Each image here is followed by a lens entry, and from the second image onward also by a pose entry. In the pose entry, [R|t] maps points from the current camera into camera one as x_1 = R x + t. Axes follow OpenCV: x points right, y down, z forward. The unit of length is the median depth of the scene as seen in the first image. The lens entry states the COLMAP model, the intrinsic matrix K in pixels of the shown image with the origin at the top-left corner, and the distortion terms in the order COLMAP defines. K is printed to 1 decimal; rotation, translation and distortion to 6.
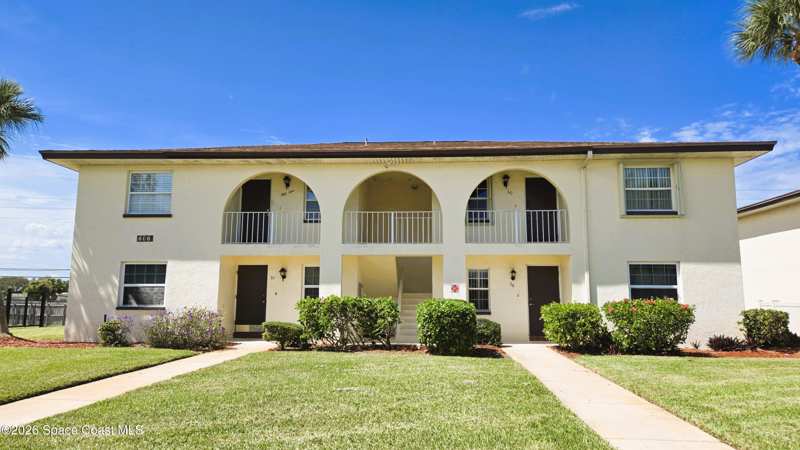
lens RADIAL K [[535.3, 0, 398.8], [0, 535.3, 231.4], [0, 0, 1]] dist [0.074284, -0.000260]
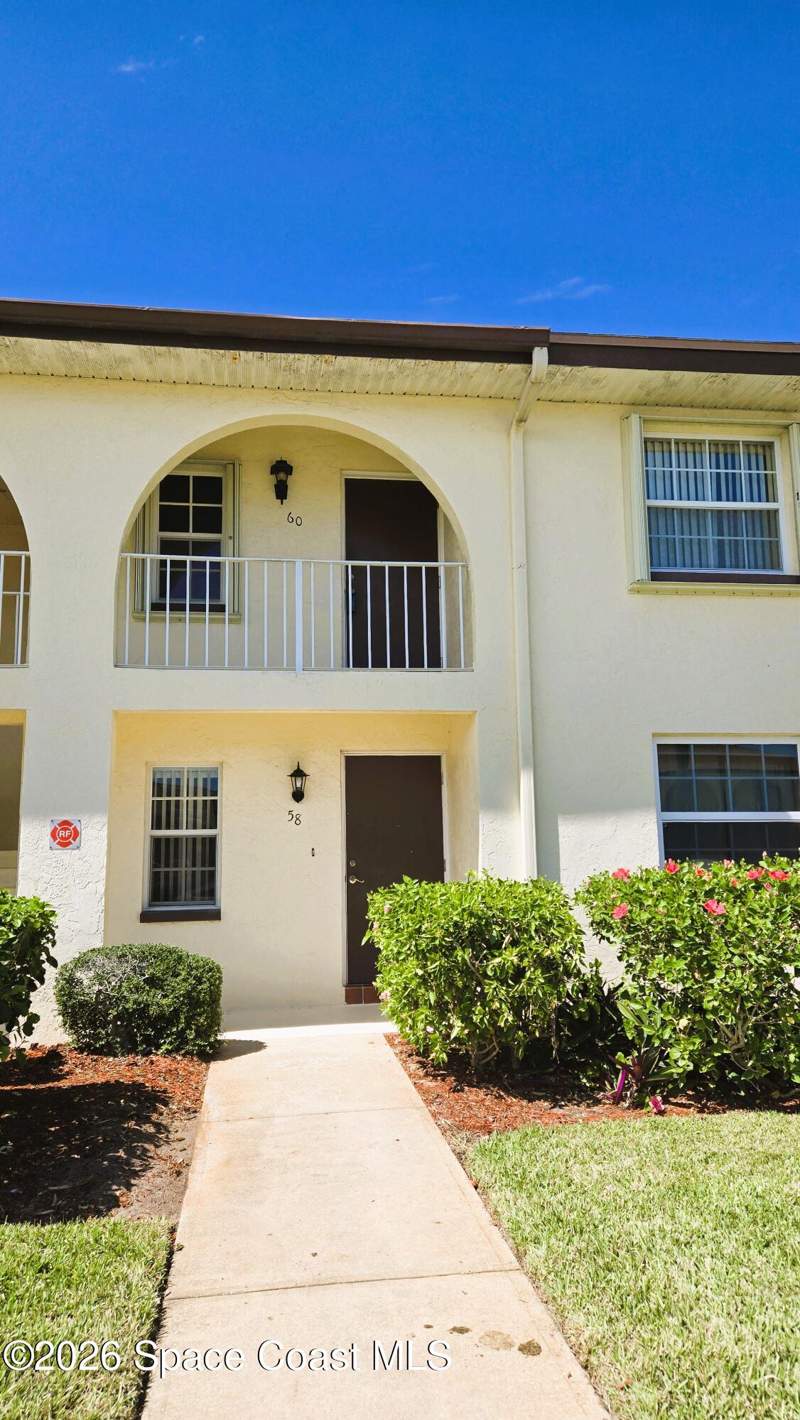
lens RADIAL K [[945.7, 0, 400.0], [0, 945.7, 710.0], [0, 0, 1]] dist [0.064825, 0.000032]
pose [[0.978537, 0.013635, 0.205620, 0.172321], [-0.009127, 0.999697, -0.022860, 0.054784], [-0.205870, 0.020493, 0.978365, 0.505103]]
